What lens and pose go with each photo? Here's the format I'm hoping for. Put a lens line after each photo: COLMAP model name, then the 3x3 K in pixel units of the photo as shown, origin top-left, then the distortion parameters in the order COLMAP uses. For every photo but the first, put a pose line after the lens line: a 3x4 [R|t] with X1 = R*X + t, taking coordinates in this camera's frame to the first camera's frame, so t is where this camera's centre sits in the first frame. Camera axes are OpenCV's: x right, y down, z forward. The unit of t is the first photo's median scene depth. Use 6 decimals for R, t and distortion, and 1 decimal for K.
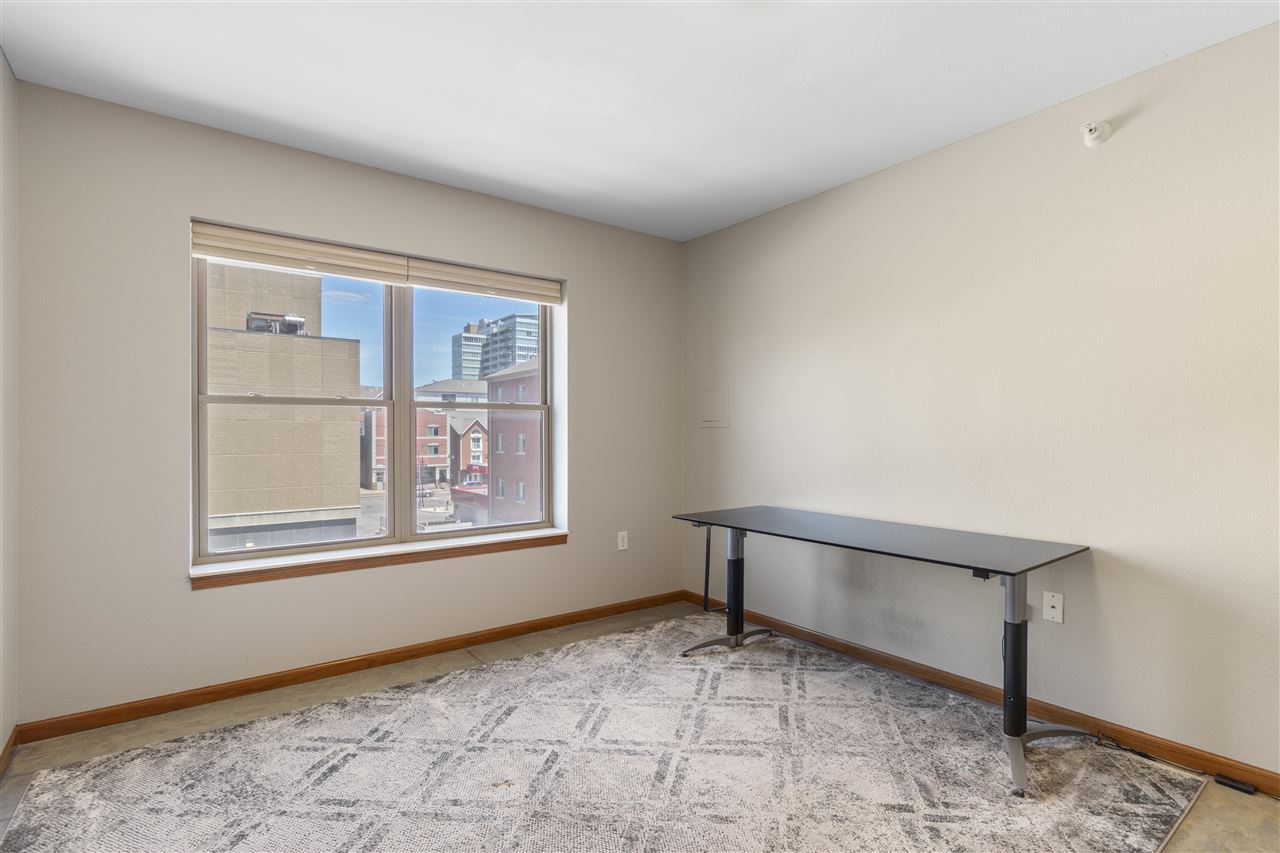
lens RADIAL K [[611.6, 0, 636.7], [0, 611.6, 427.1], [0, 0, 1]] dist [-0.000497, -0.000736]
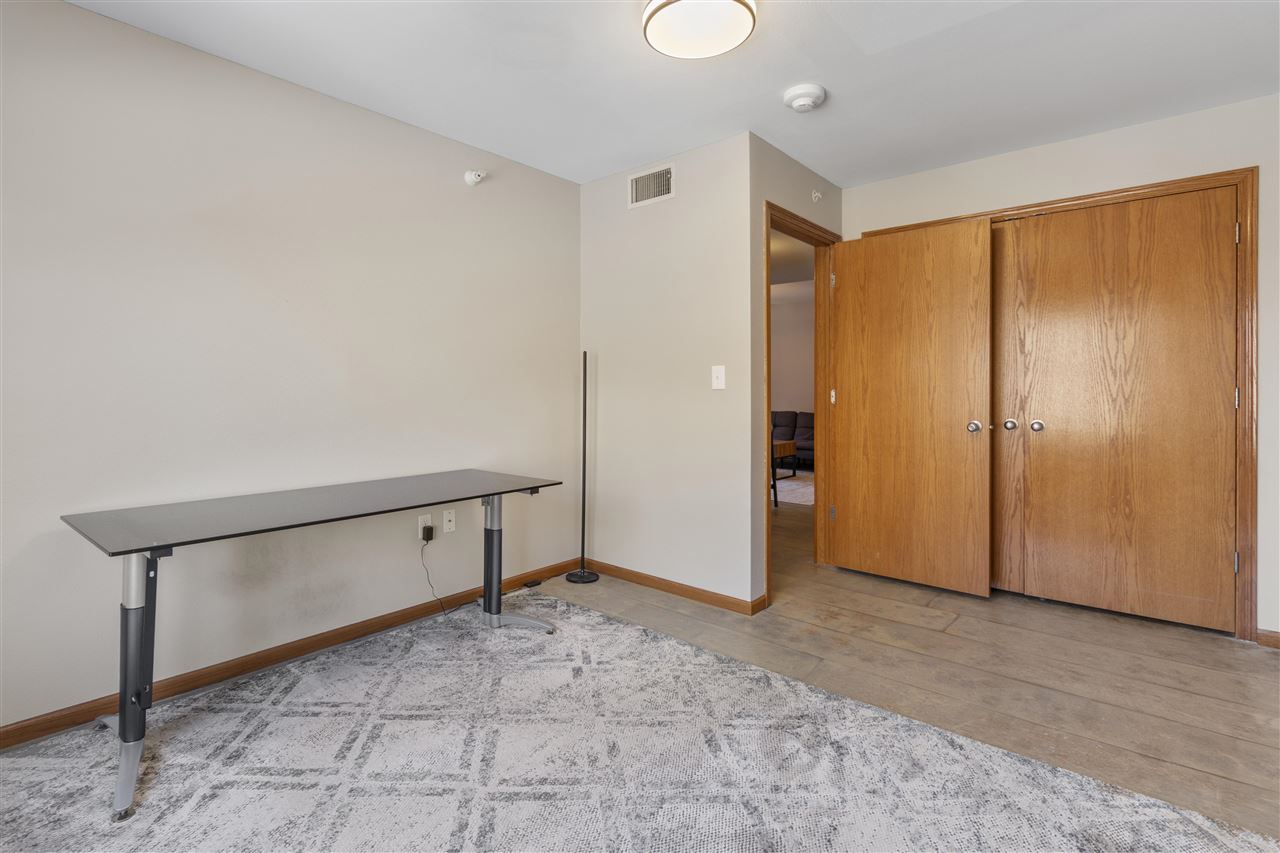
lens RADIAL K [[611.6, 0, 641.5], [0, 611.6, 394.0], [0, 0, 1]] dist [-0.000497, -0.000736]
pose [[-0.228426, -0.010722, 0.973502, -0.689045], [-0.012468, 0.999890, 0.008088, 0.006679], [-0.973482, -0.010290, -0.228534, 0.910203]]
